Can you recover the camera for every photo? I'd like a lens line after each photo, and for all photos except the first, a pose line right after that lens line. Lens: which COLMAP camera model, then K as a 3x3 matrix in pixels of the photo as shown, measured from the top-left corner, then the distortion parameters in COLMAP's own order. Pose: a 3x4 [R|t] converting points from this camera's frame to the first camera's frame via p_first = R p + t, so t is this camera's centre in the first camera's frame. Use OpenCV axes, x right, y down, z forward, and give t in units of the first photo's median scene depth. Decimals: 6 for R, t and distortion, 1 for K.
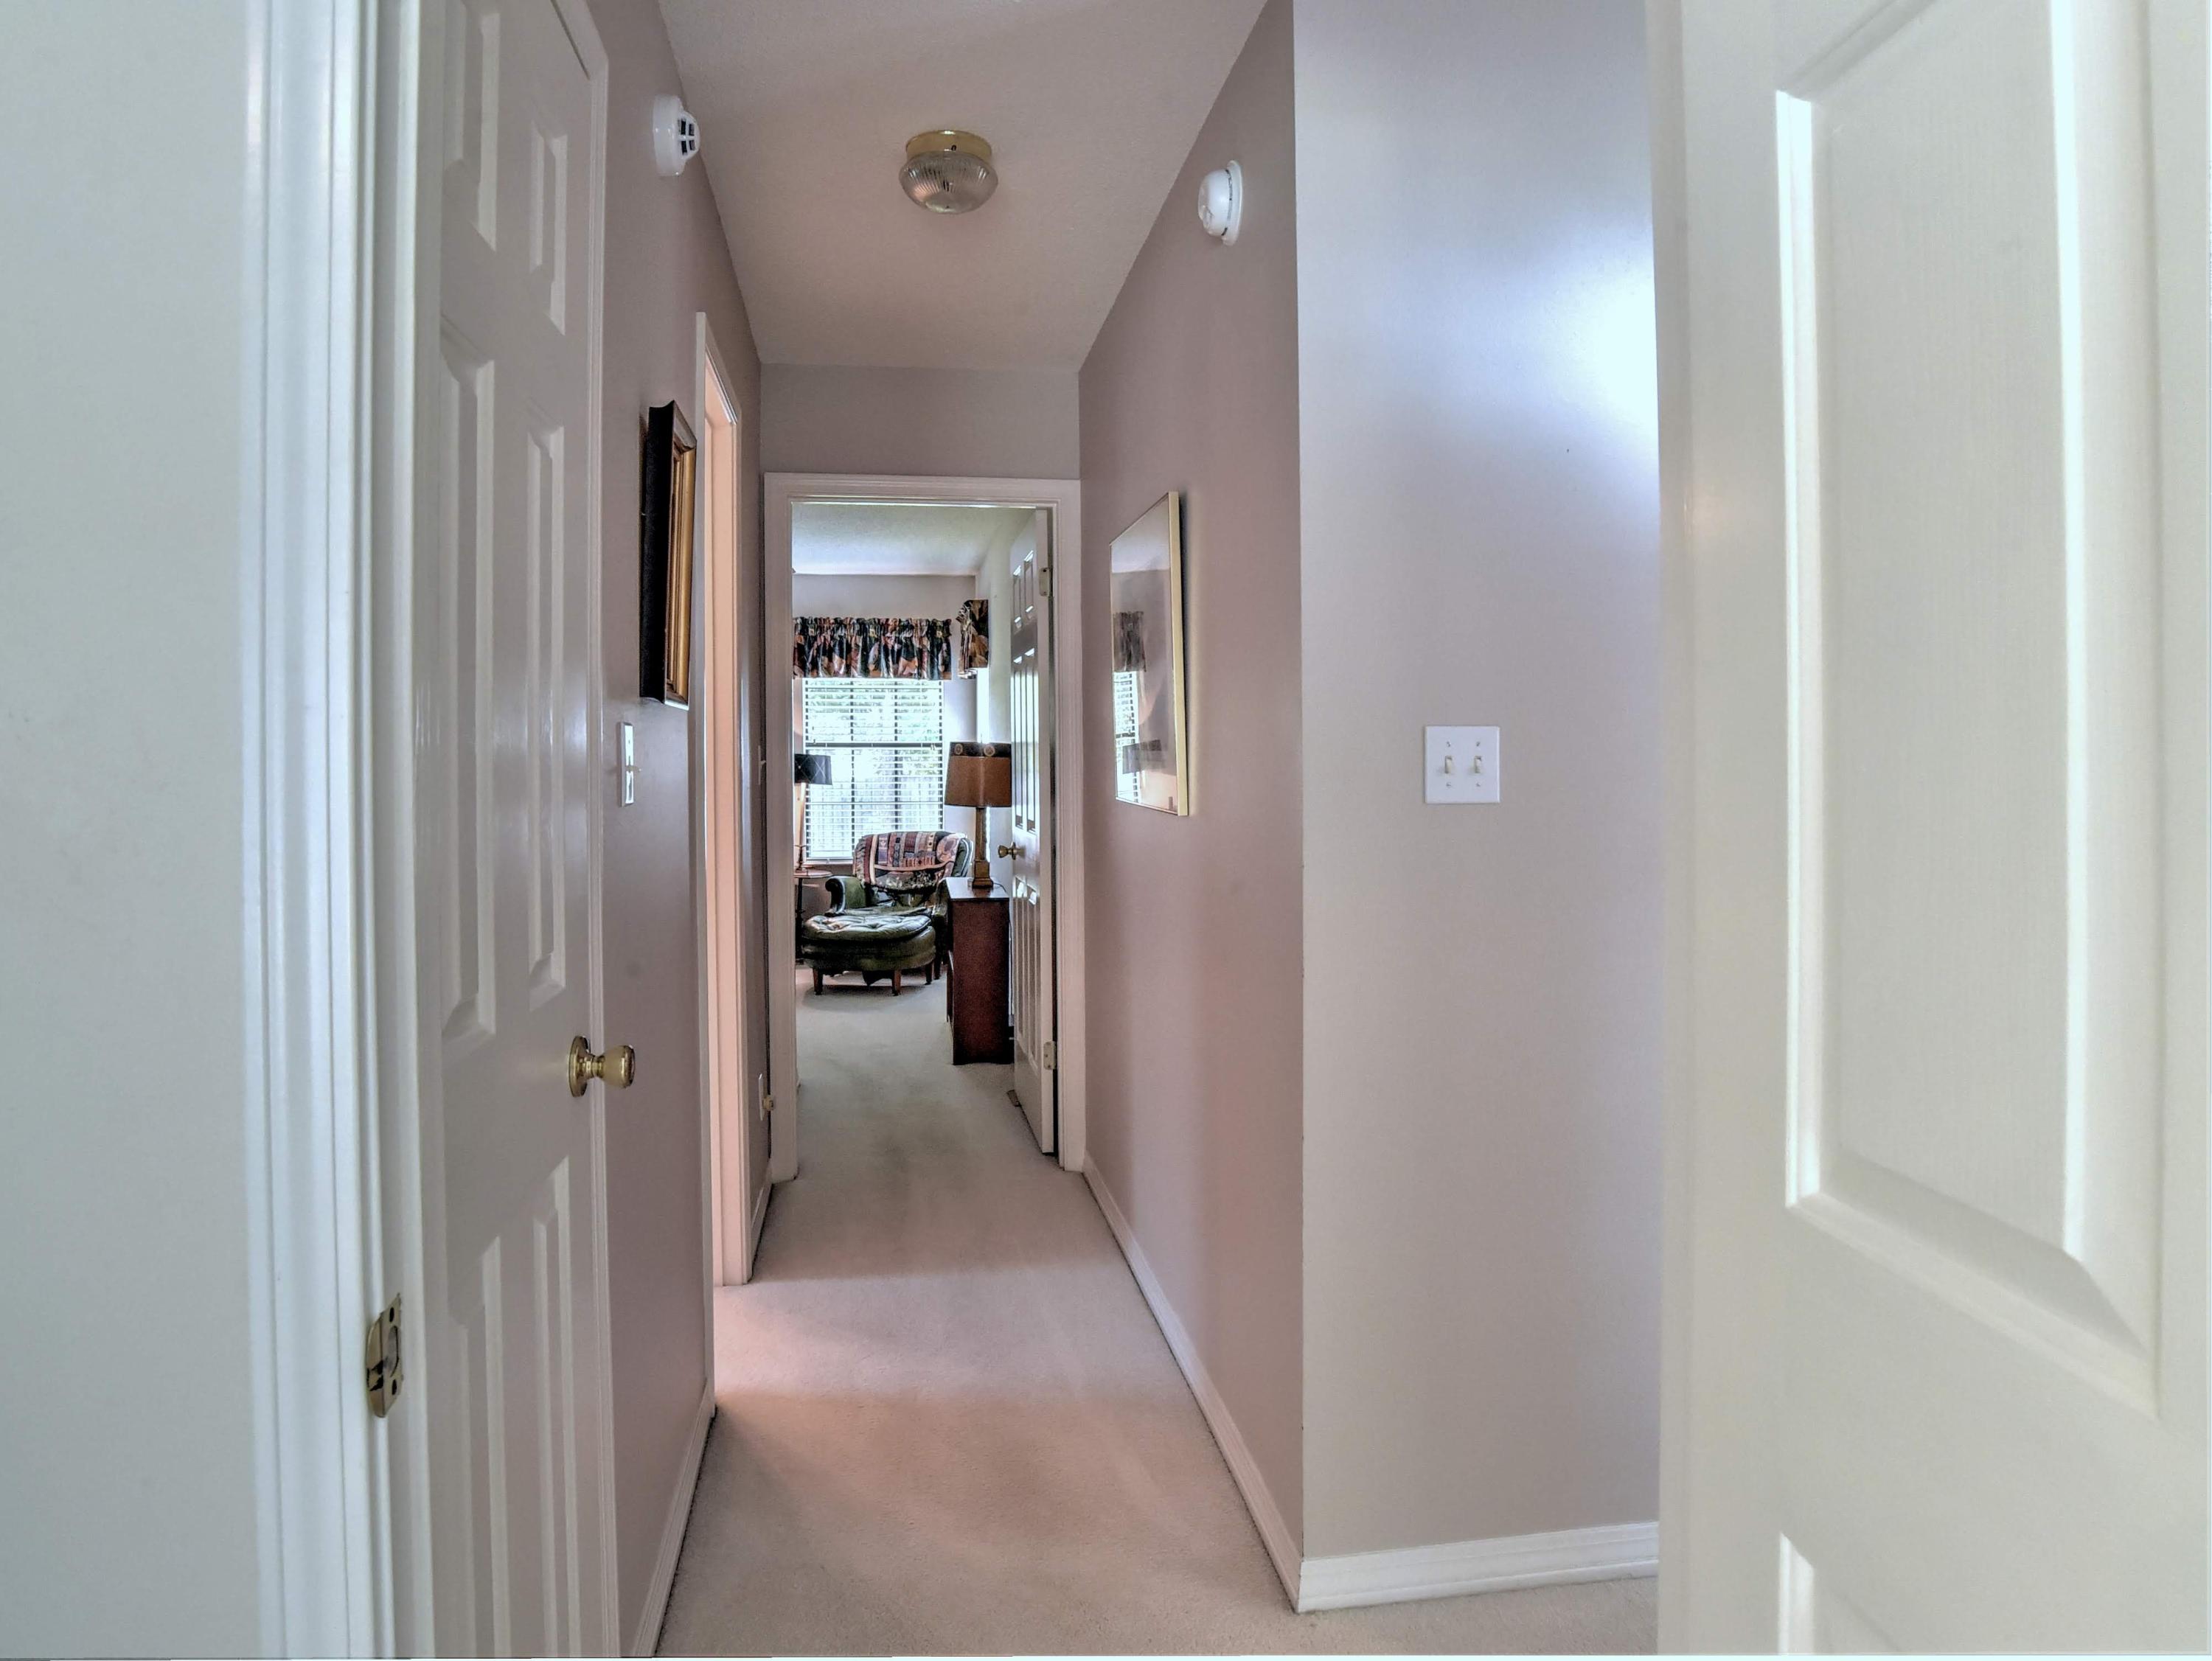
lens RADIAL K [[1326.4, 0, 1095.7], [0, 1326.4, 770.1], [0, 0, 1]] dist [-0.051689, 0.002805]
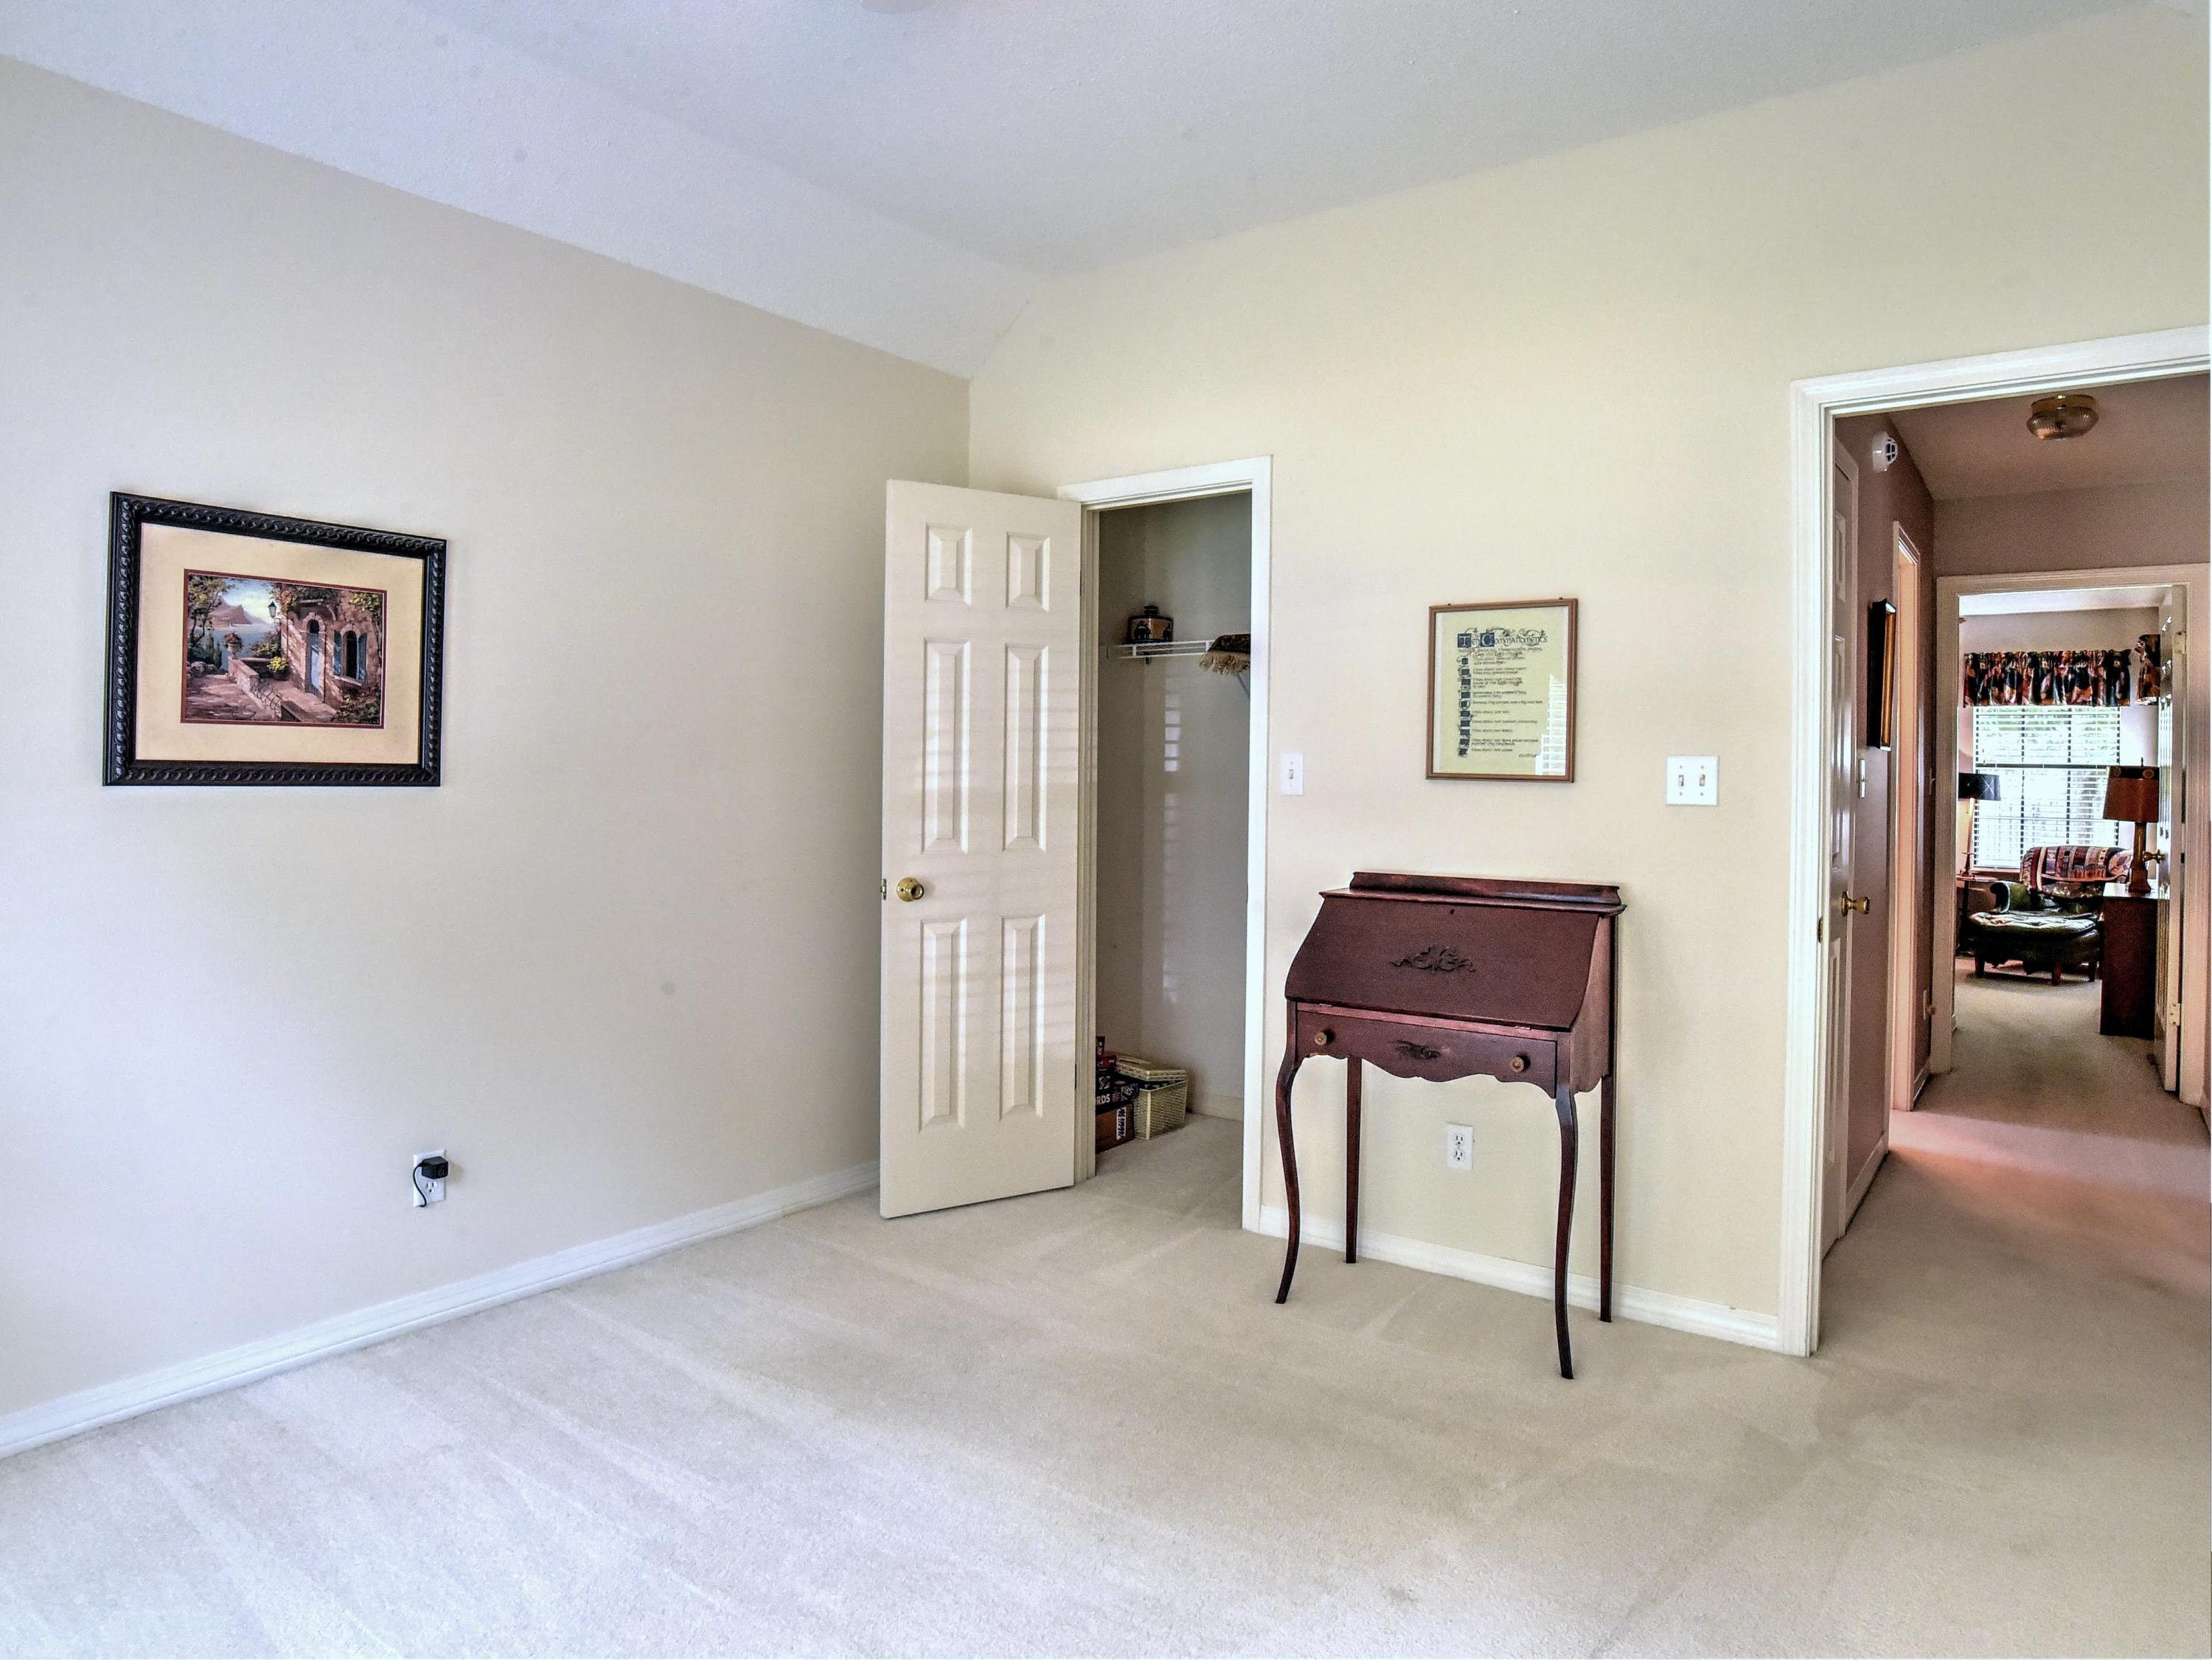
lens RADIAL K [[1326.3, 0, 1095.7], [0, 1326.3, 769.6], [0, 0, 1]] dist [-0.051689, 0.002805]
pose [[0.682616, 0.014812, -0.730627, 0.080799], [-0.022646, 0.999743, -0.000890, 0.002733], [0.730426, 0.017153, 0.682776, -0.321153]]
